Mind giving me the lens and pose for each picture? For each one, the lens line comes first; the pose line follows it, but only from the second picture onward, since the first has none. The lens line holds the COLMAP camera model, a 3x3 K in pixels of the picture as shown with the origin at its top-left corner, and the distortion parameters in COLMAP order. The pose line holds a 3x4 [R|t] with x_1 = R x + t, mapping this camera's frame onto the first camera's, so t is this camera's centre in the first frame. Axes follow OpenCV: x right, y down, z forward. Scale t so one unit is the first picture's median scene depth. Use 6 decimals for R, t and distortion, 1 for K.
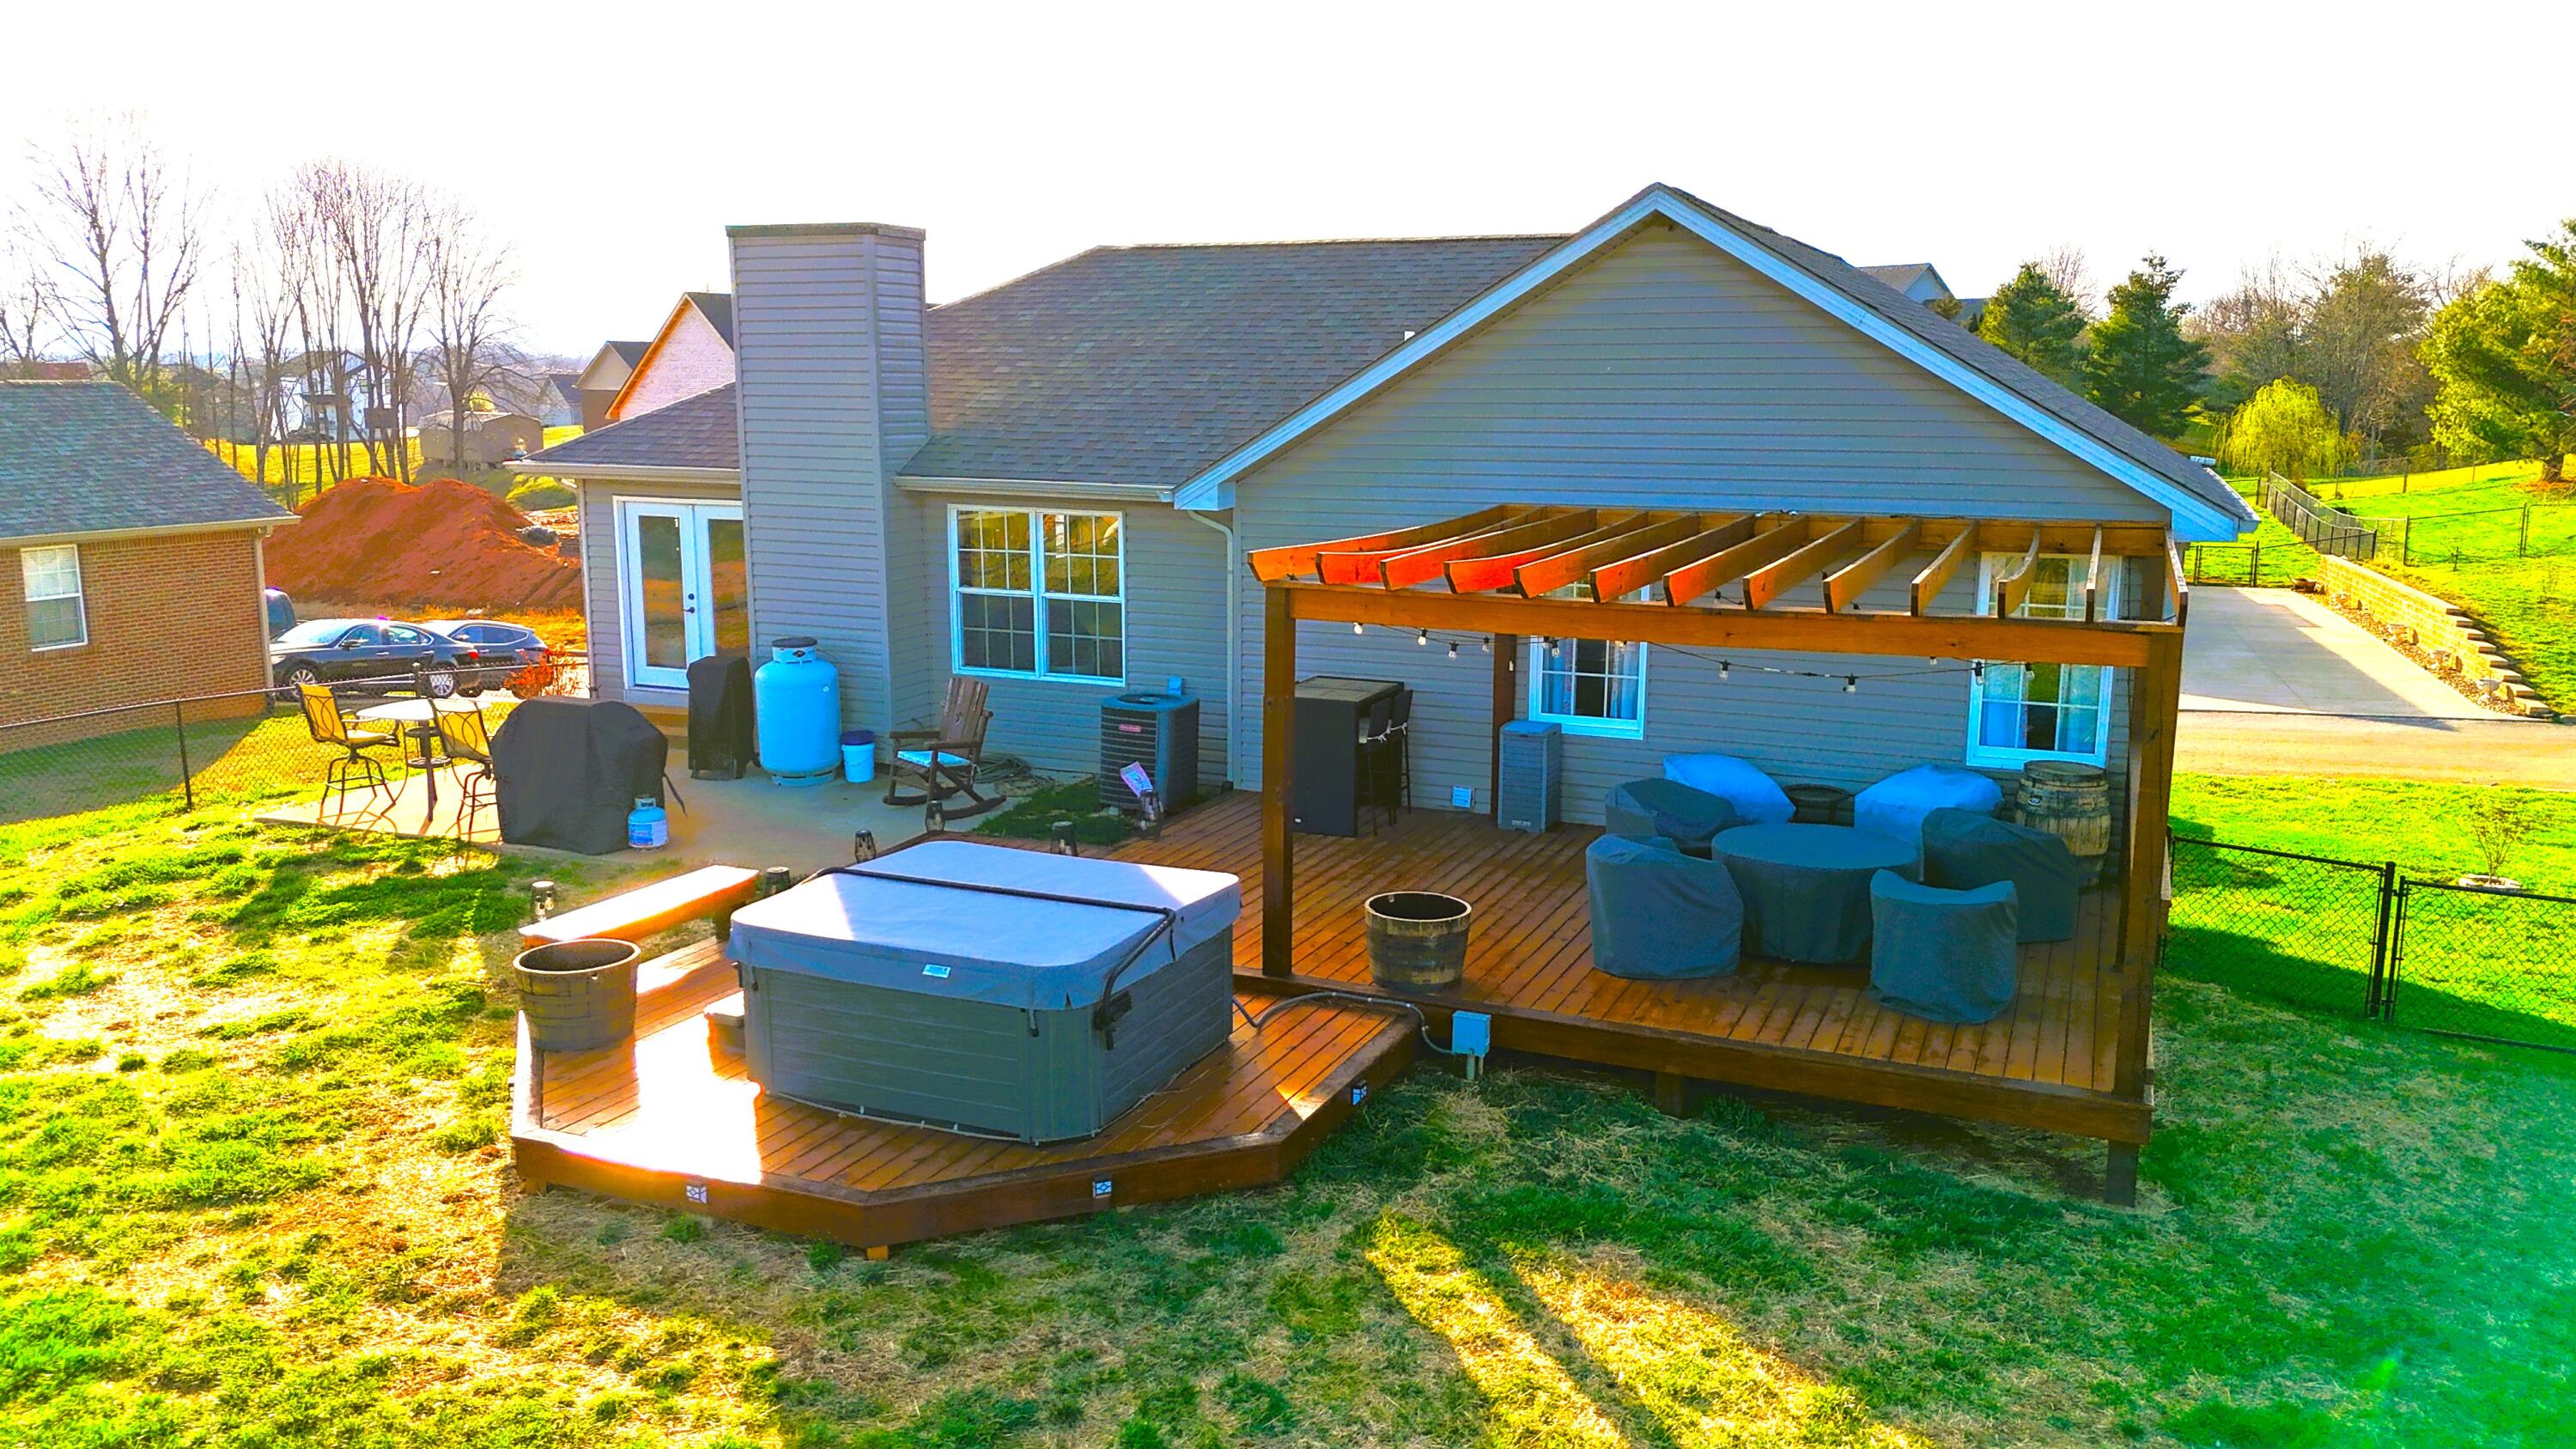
lens RADIAL K [[1896.1, 0, 1294.0], [0, 1896.1, 719.8], [0, 0, 1]] dist [0.074621, -0.076715]
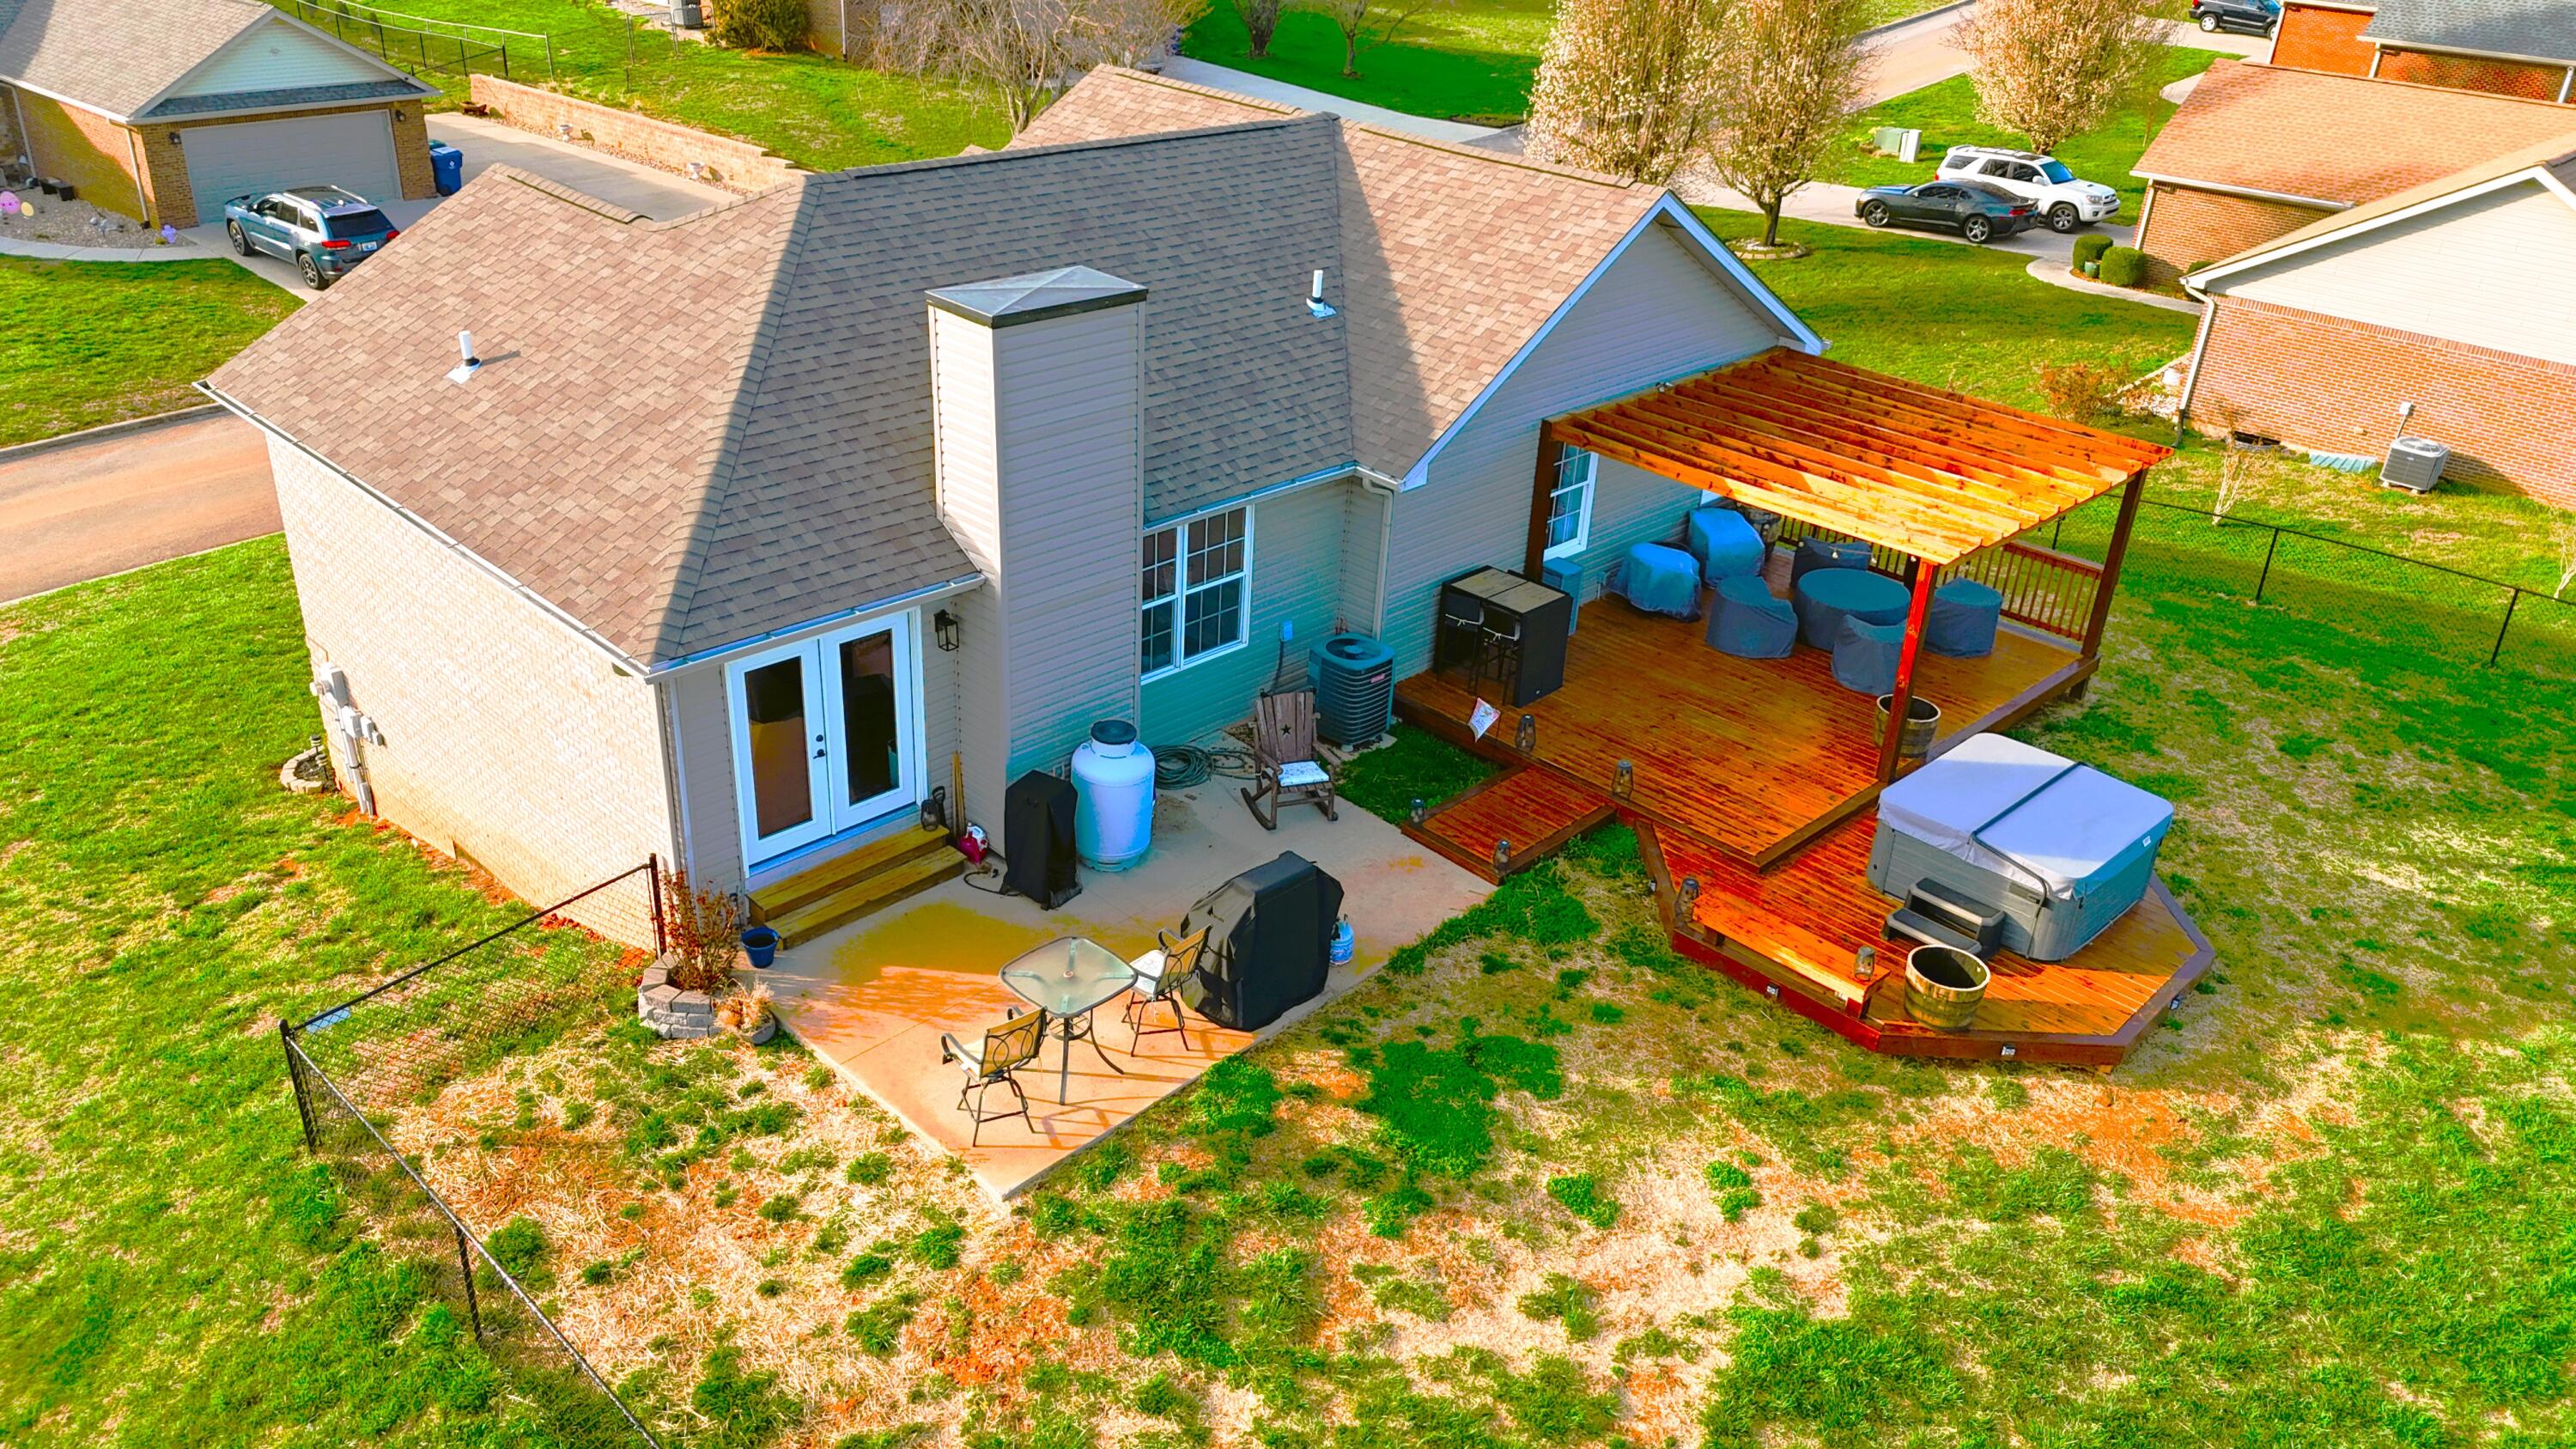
lens RADIAL K [[1896.1, 0, 1294.0], [0, 1896.1, 719.8], [0, 0, 1]] dist [0.074621, -0.076715]
pose [[0.361298, -0.411421, 0.836777, -1.469078], [0.114503, 0.910180, 0.398072, -0.596154], [-0.925393, -0.048009, 0.375955, 0.791226]]
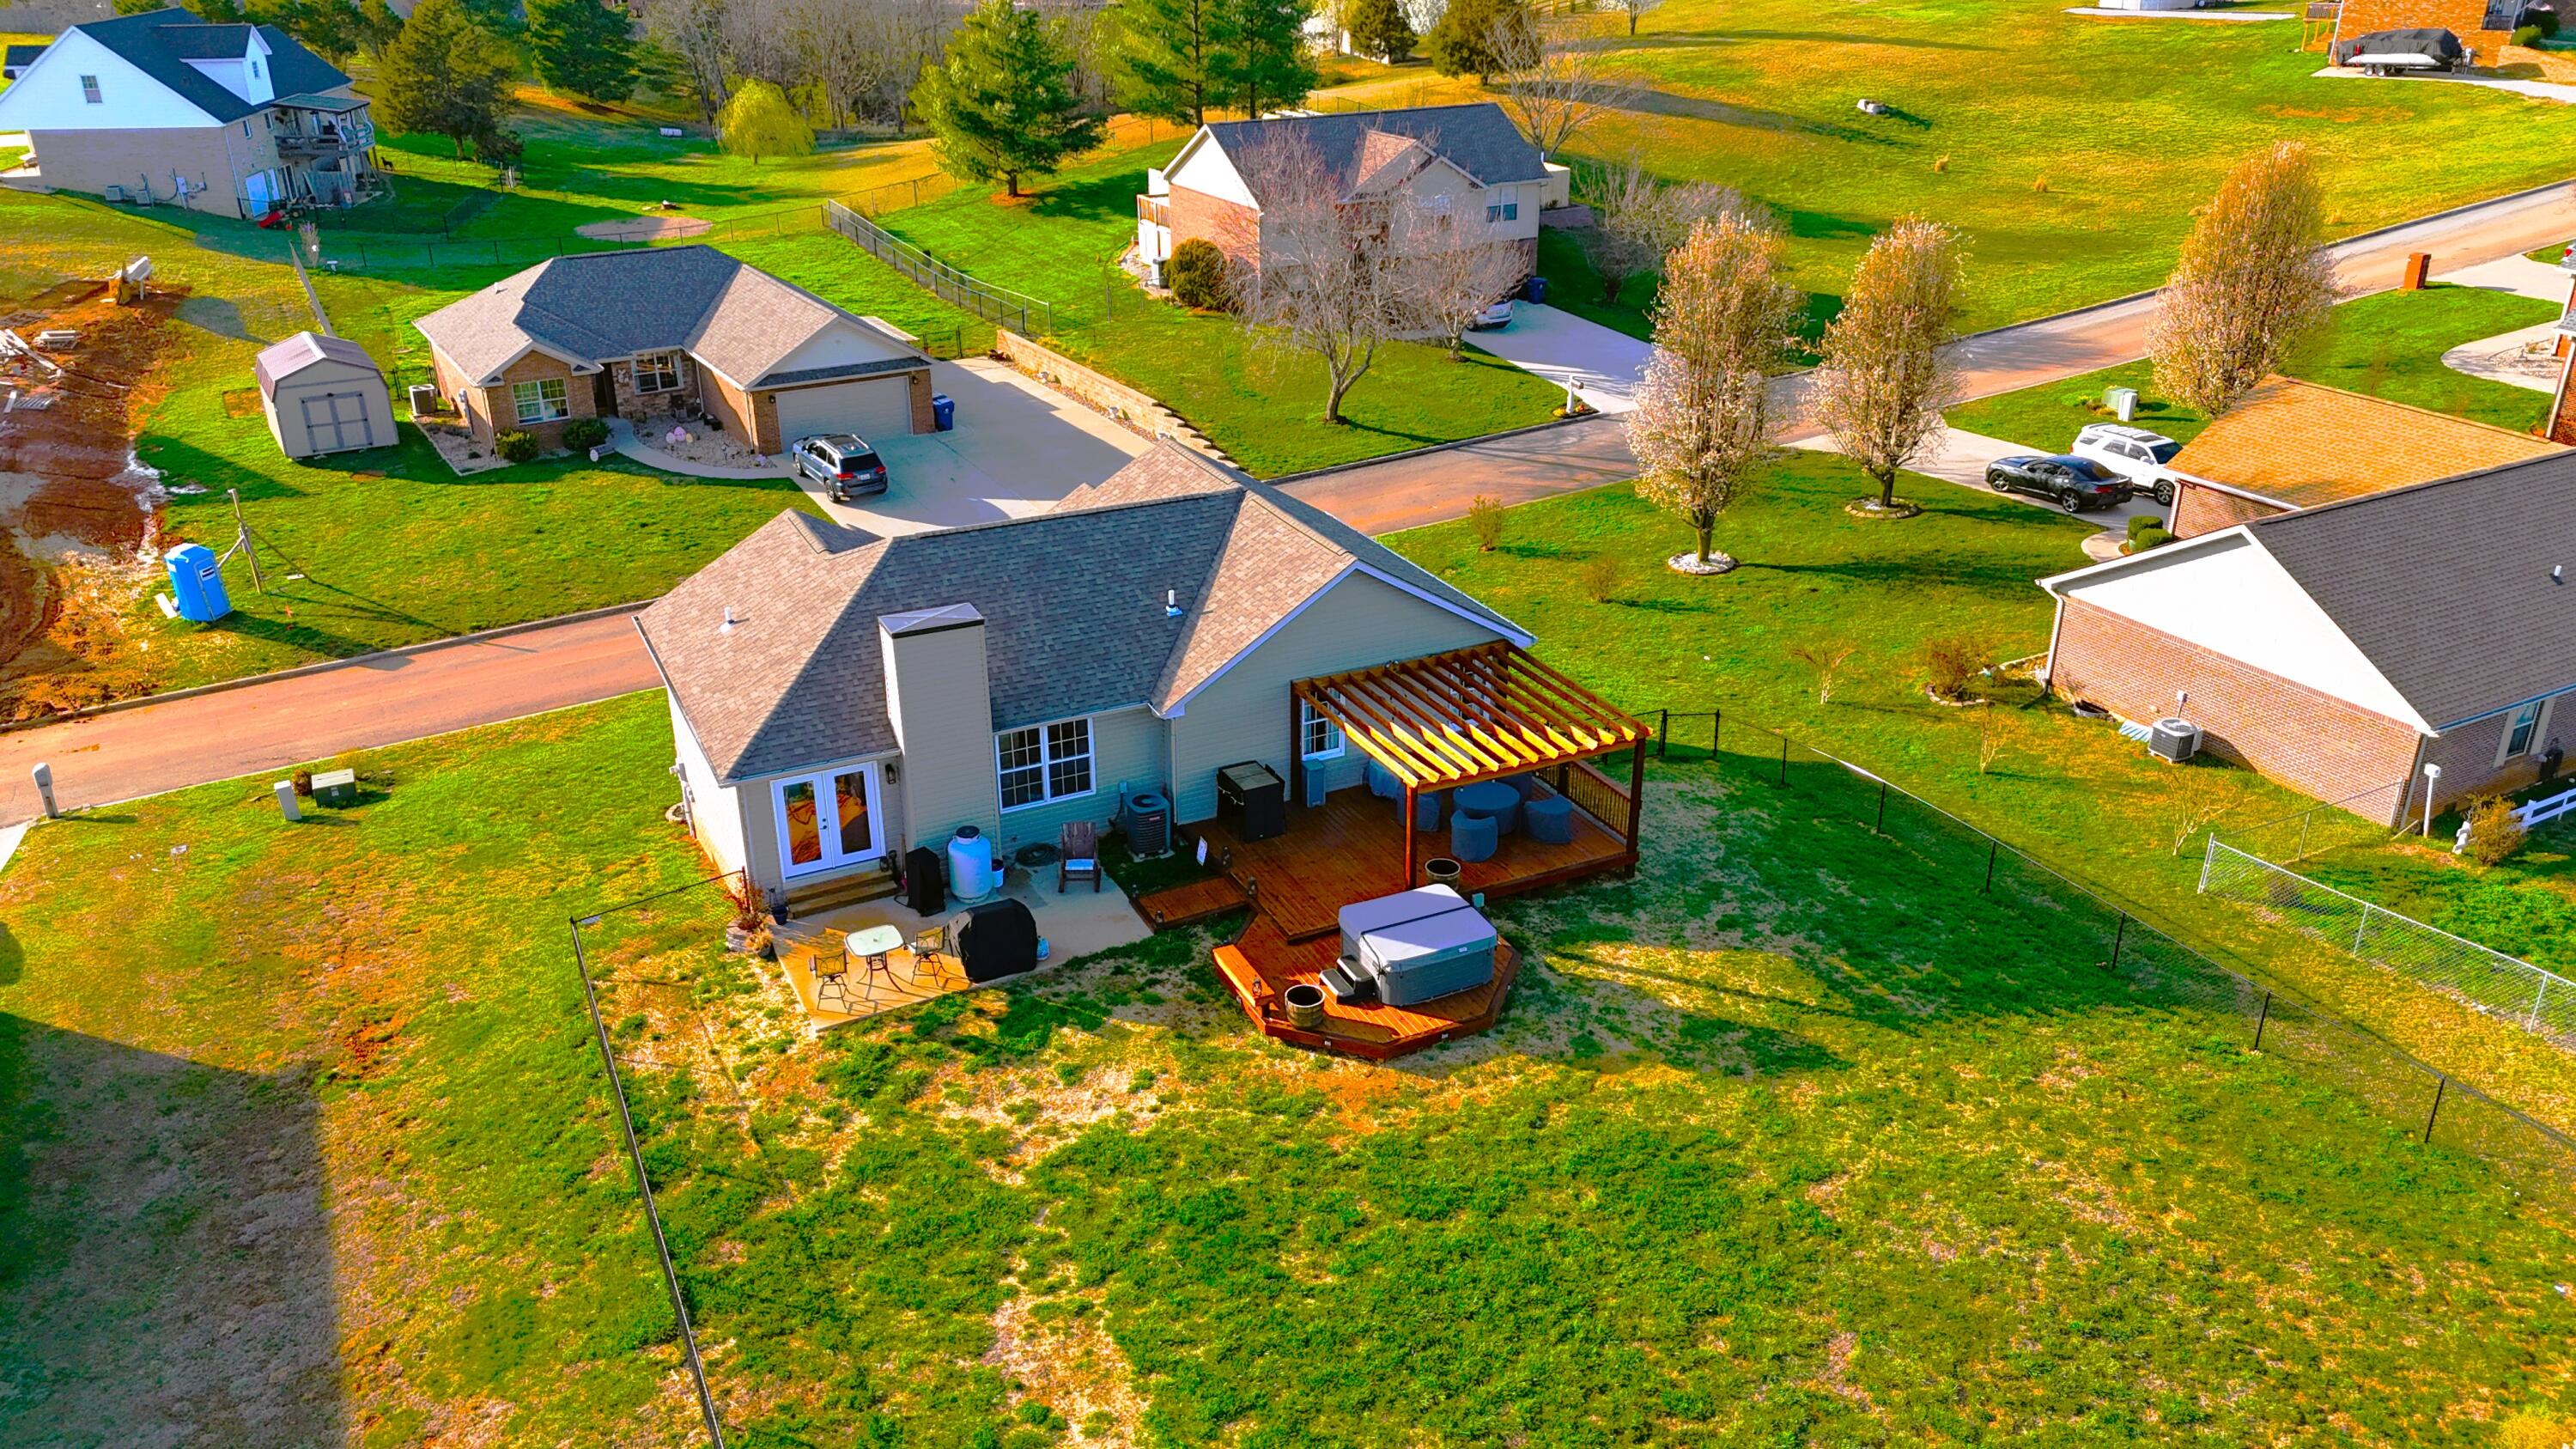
lens RADIAL K [[1896.1, 0, 1294.0], [0, 1896.1, 719.8], [0, 0, 1]] dist [0.074621, -0.076715]
pose [[0.648567, -0.318717, 0.691216, -1.901083], [0.140680, 0.942660, 0.302656, -0.967458], [-0.748044, -0.099053, 0.656216, -0.693643]]
